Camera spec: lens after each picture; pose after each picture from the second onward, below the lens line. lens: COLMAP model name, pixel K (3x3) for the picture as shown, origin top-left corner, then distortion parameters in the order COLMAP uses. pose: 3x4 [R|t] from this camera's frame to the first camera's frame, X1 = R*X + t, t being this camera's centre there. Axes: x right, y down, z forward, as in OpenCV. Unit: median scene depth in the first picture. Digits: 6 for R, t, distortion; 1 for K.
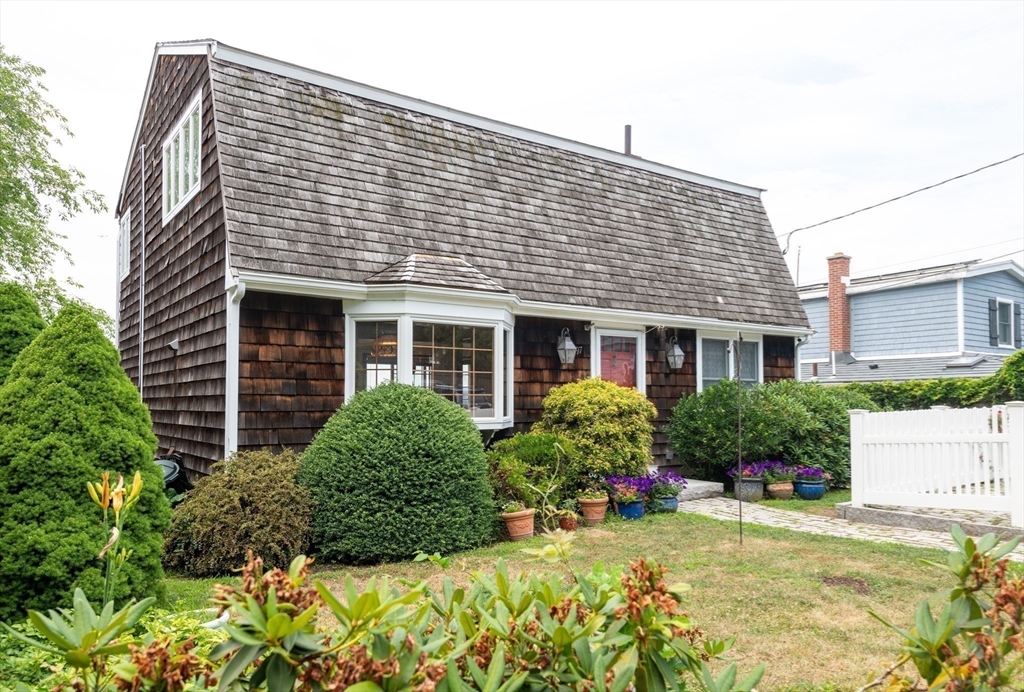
lens RADIAL K [[796.8, 0, 512.0], [0, 796.8, 346.0], [0, 0, 1]] dist [0.000781, 0.003033]
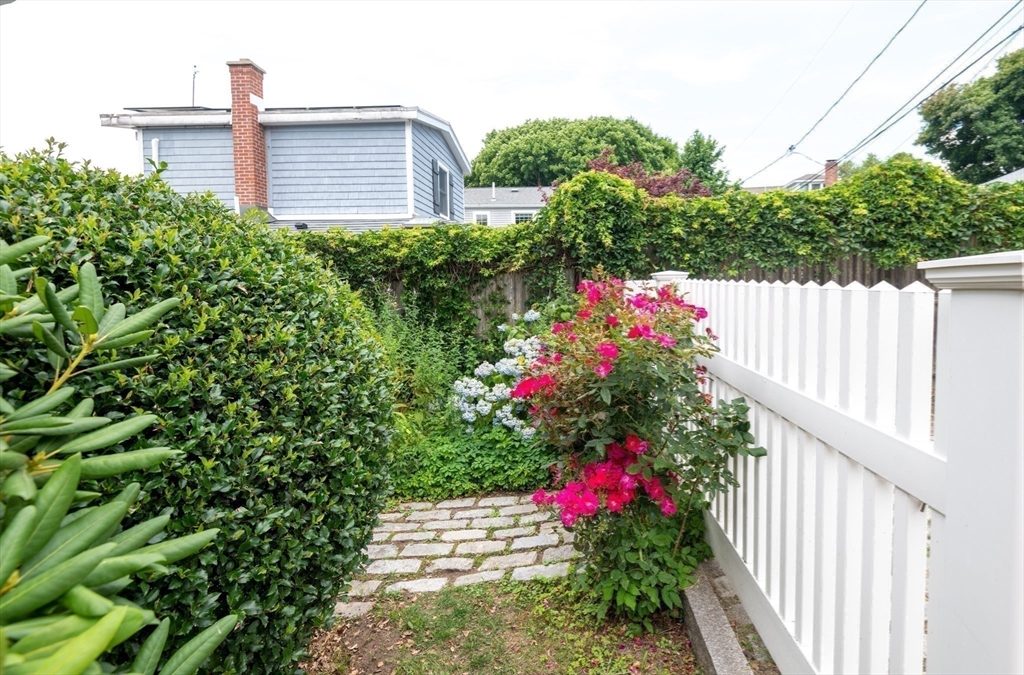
lens RADIAL K [[442.5, 0, 515.1], [0, 442.5, 319.1], [0, 0, 1]] dist [0.000809, 0.000076]
pose [[0.637229, -0.074355, 0.767079, 0.266040], [-0.042908, 0.990368, 0.131643, 0.046576], [-0.769479, -0.116801, 0.627901, 0.595725]]
